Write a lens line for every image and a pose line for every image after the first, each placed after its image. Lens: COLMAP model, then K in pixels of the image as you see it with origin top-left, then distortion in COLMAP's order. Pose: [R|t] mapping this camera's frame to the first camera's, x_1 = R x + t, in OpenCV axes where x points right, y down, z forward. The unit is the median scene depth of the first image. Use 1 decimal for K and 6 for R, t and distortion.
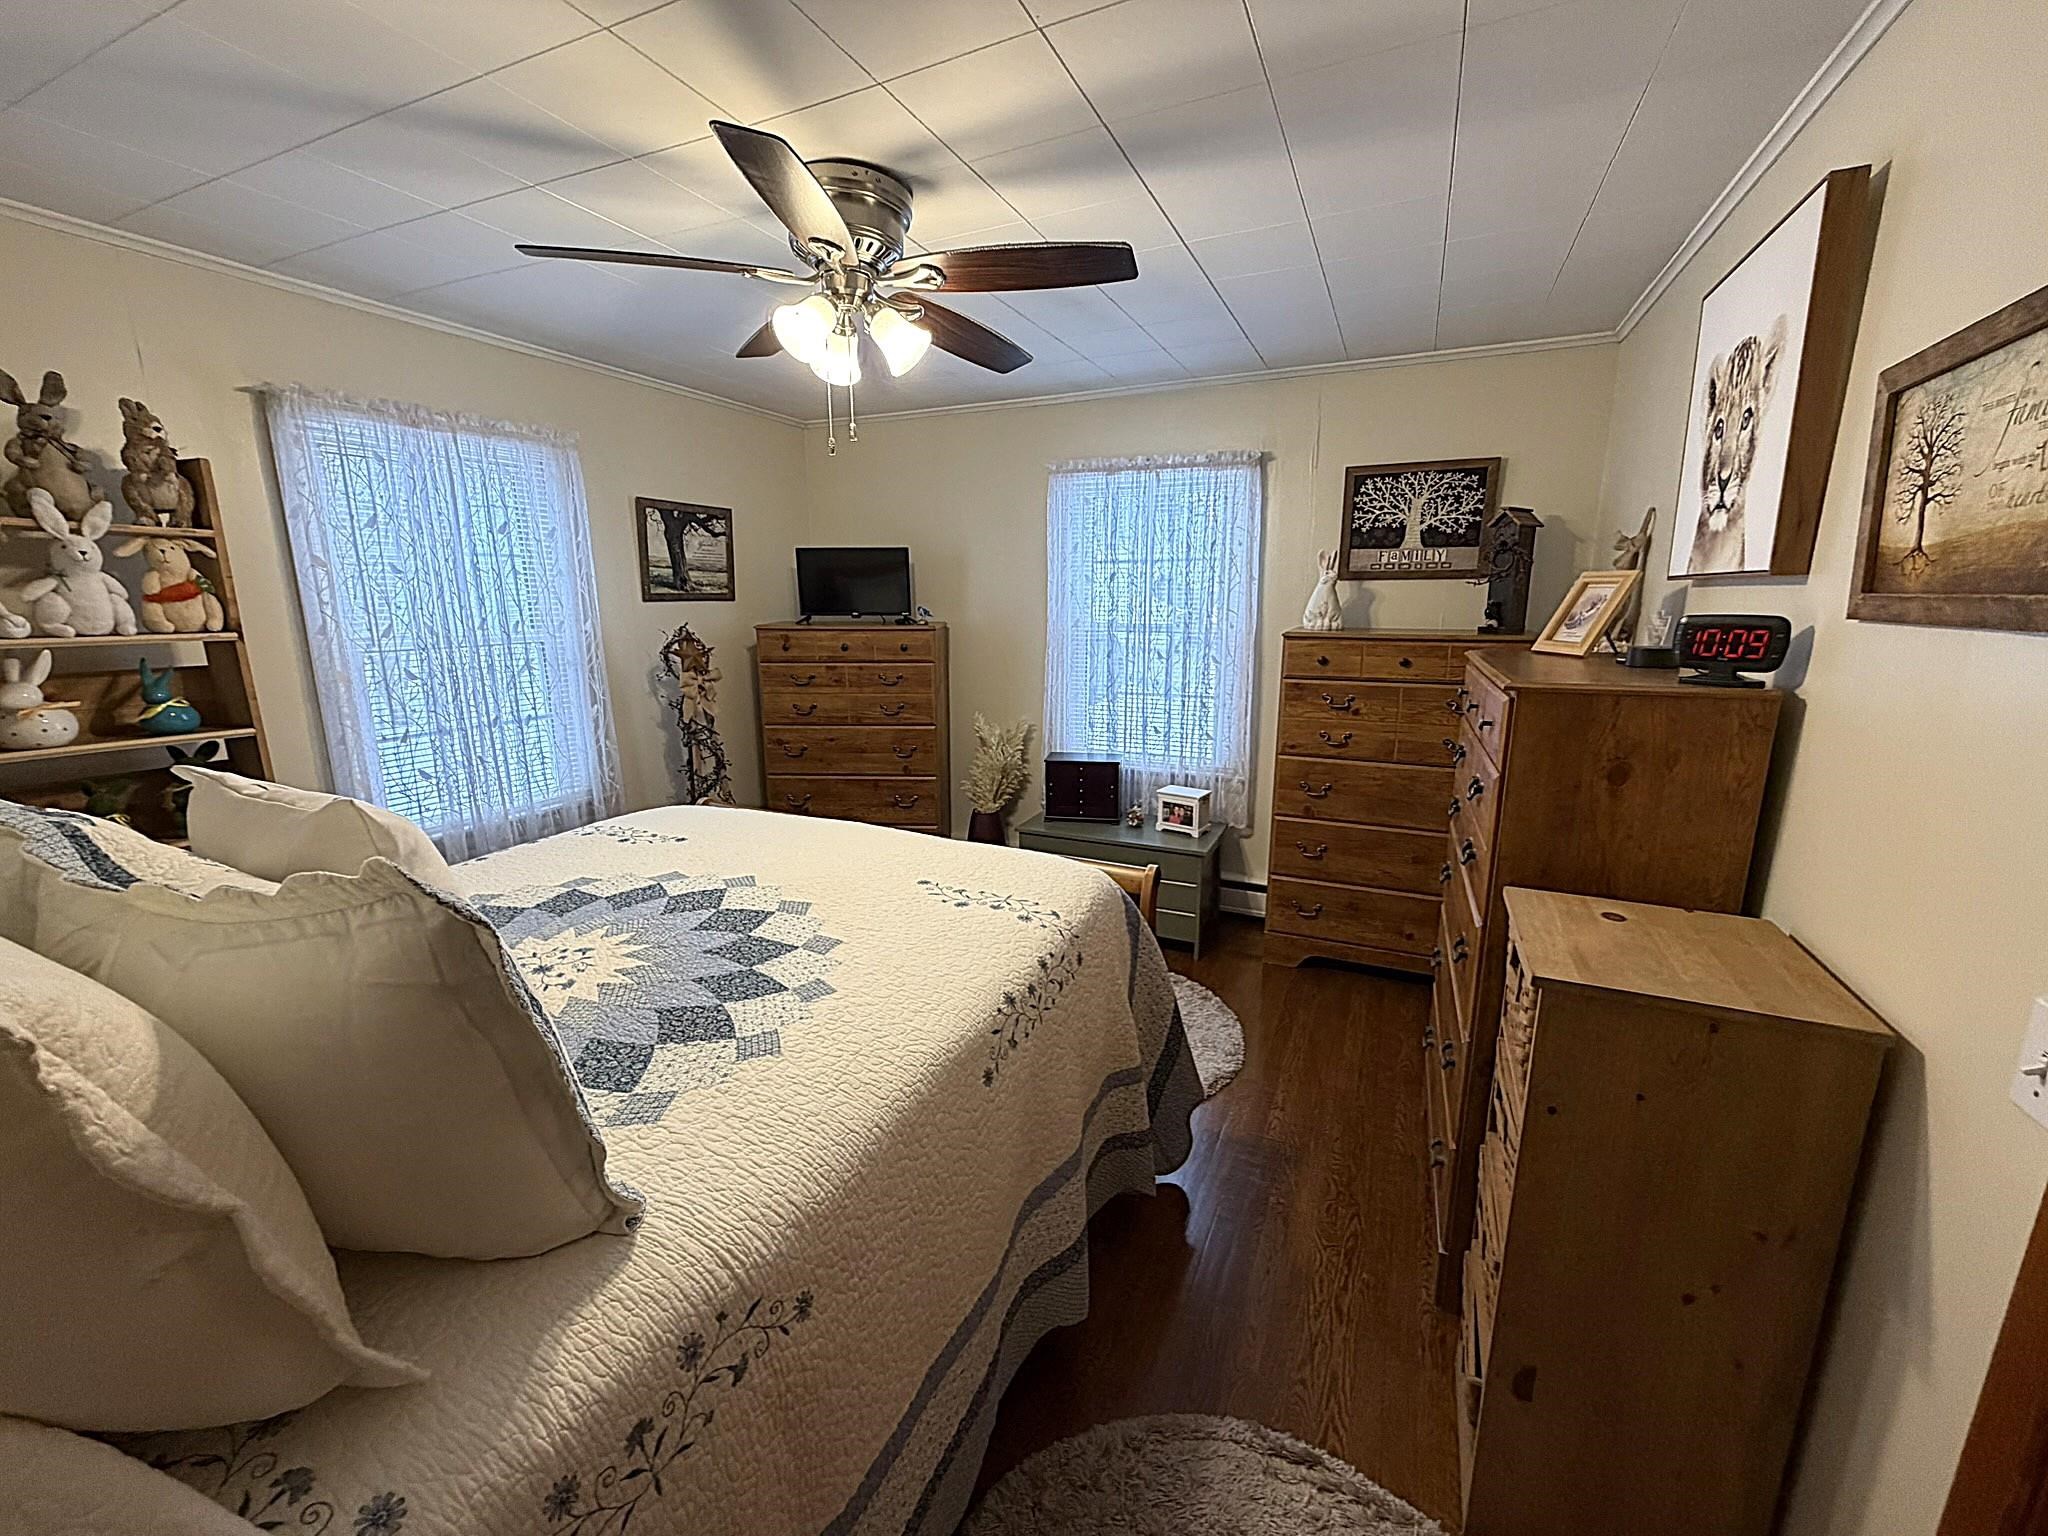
lens RADIAL K [[817.1, 0, 1024.0], [0, 817.1, 768.0], [0, 0, 1]] dist [-0.001919, 0.000014]
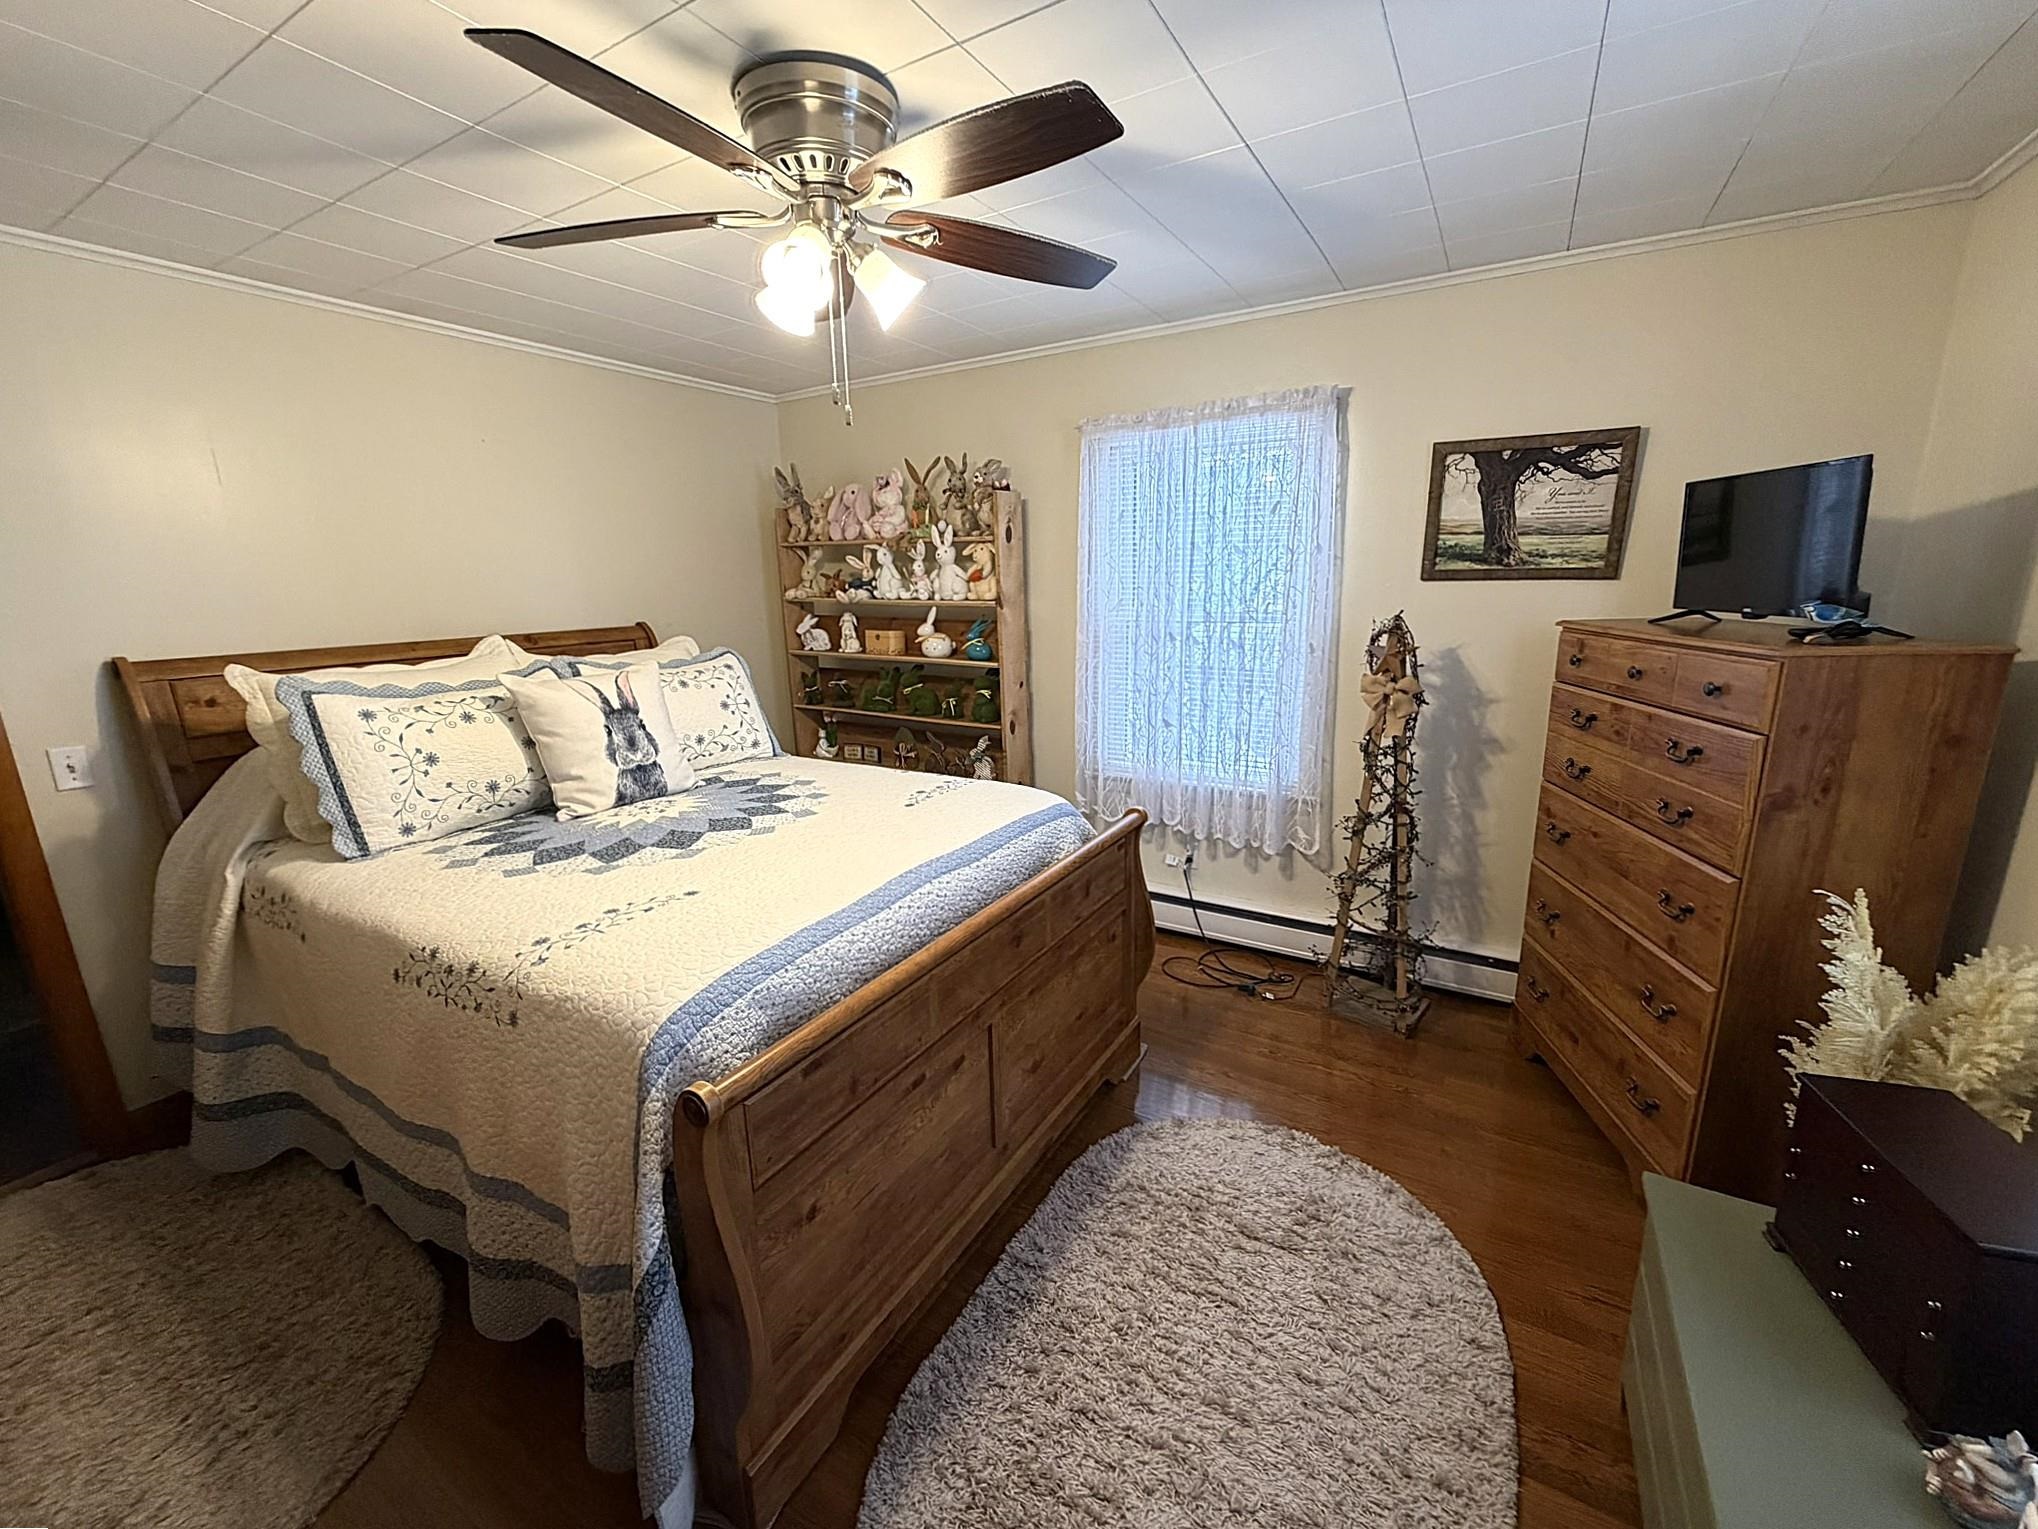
lens RADIAL K [[816.4, 0, 1019.0], [0, 816.4, 764.5], [0, 0, 1]] dist [-0.000333, 0.000026]
pose [[-0.097734, 0.234090, -0.967290, 0.711249], [-0.191462, 0.949365, 0.249097, -0.306069], [0.976622, 0.209545, -0.047966, 1.359864]]
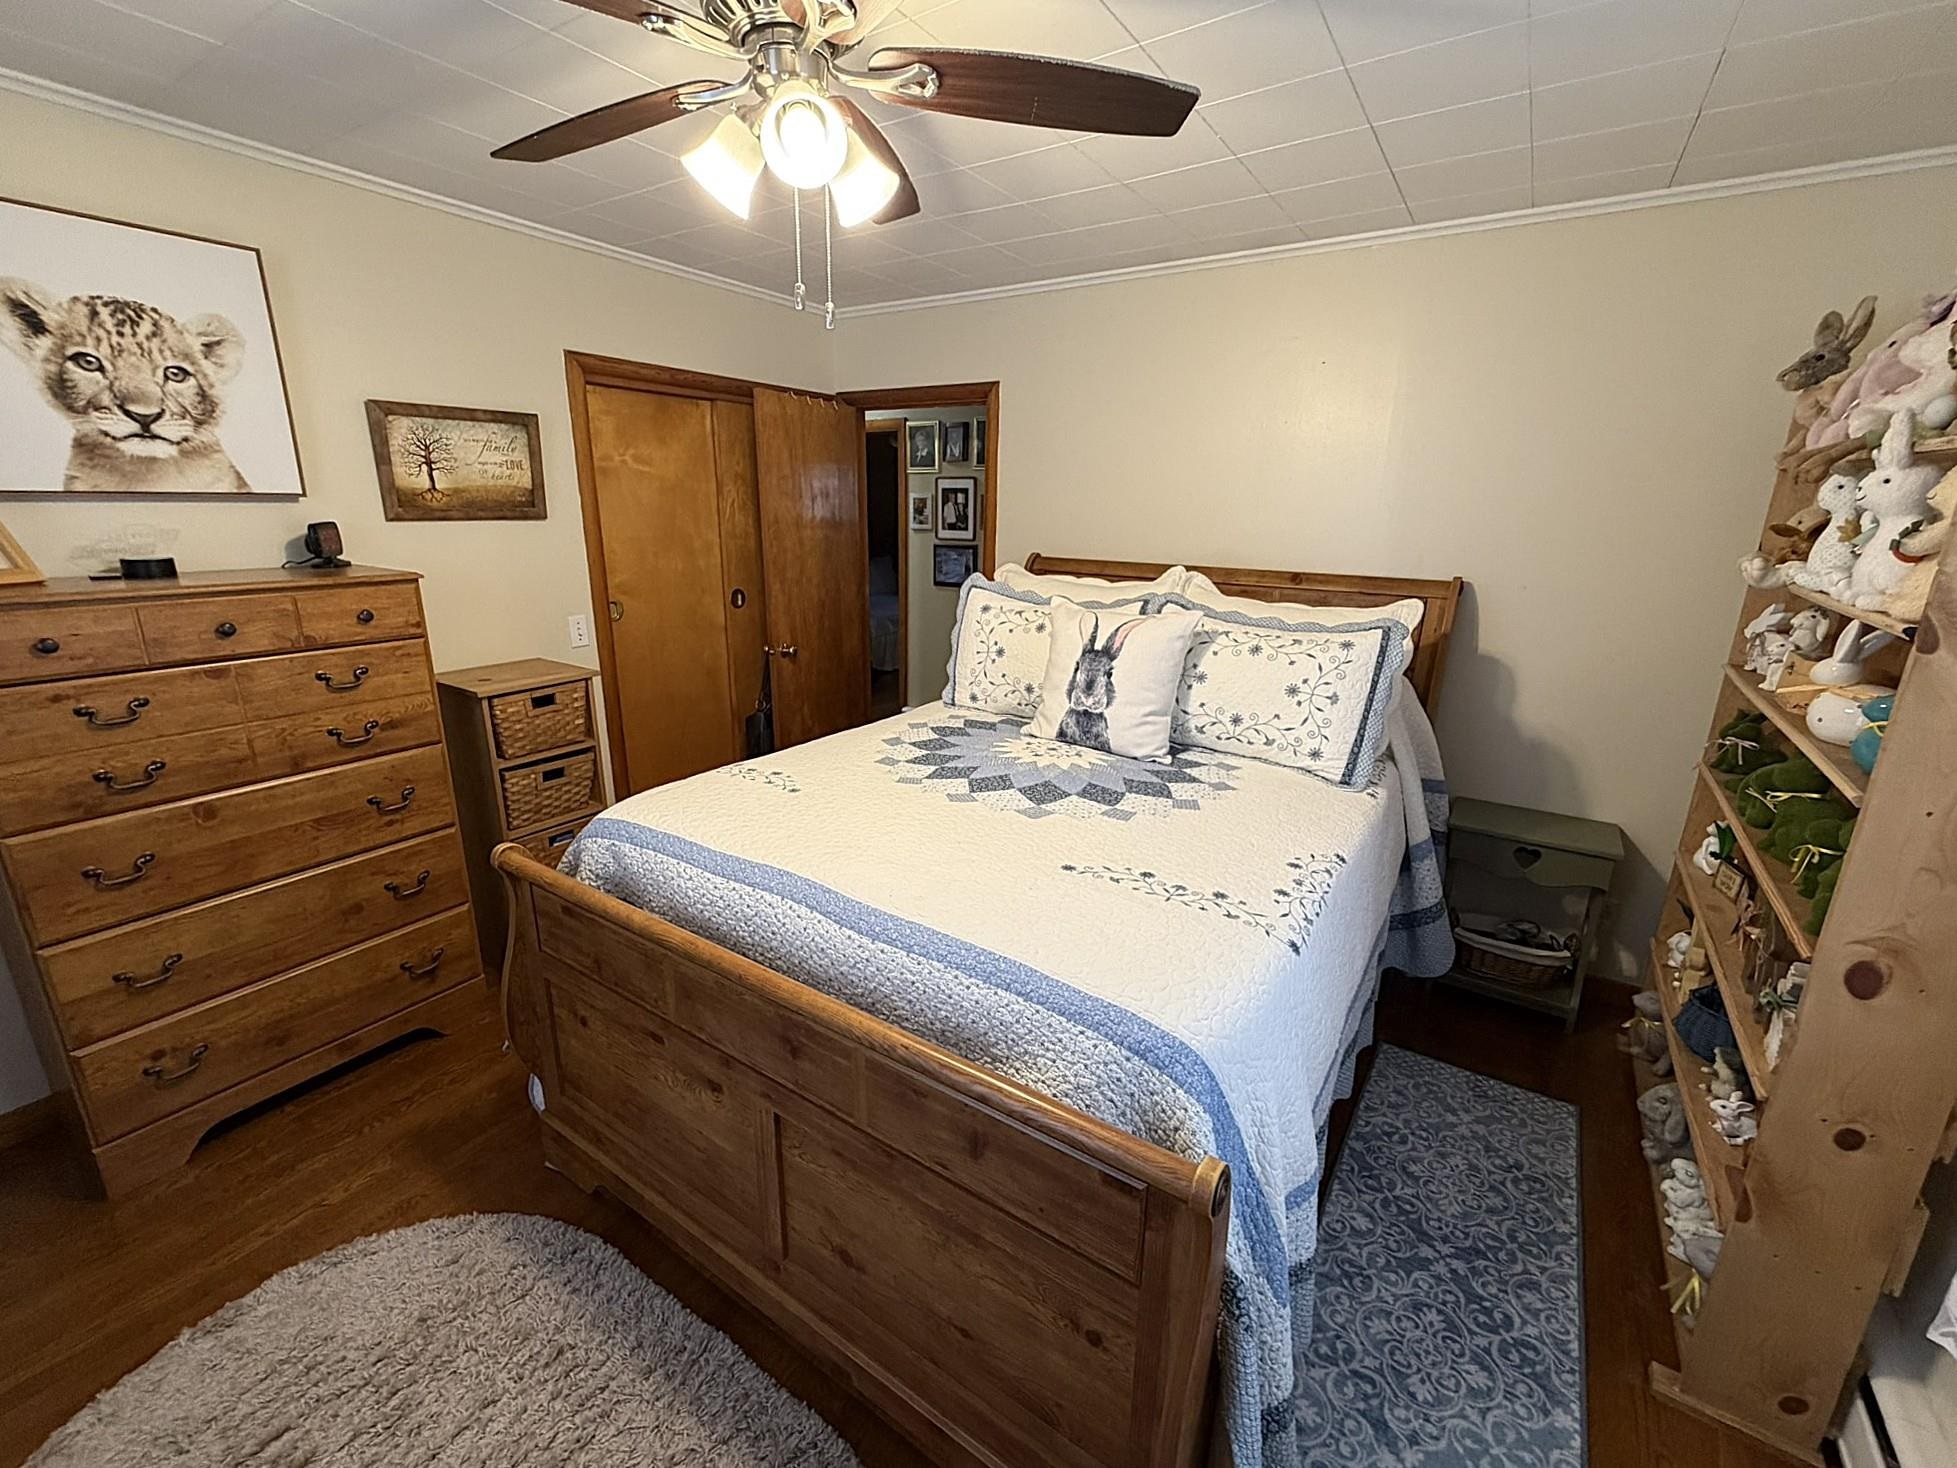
lens RADIAL K [[826.1, 0, 978.5], [0, 826.1, 734.0], [0, 0, 1]] dist [-0.010798, 0.000033]
pose [[-0.988496, -0.053385, 0.141512, -0.505850], [0.019557, 0.882666, 0.469594, -0.429456], [-0.149977, 0.466960, -0.871467, 1.848761]]
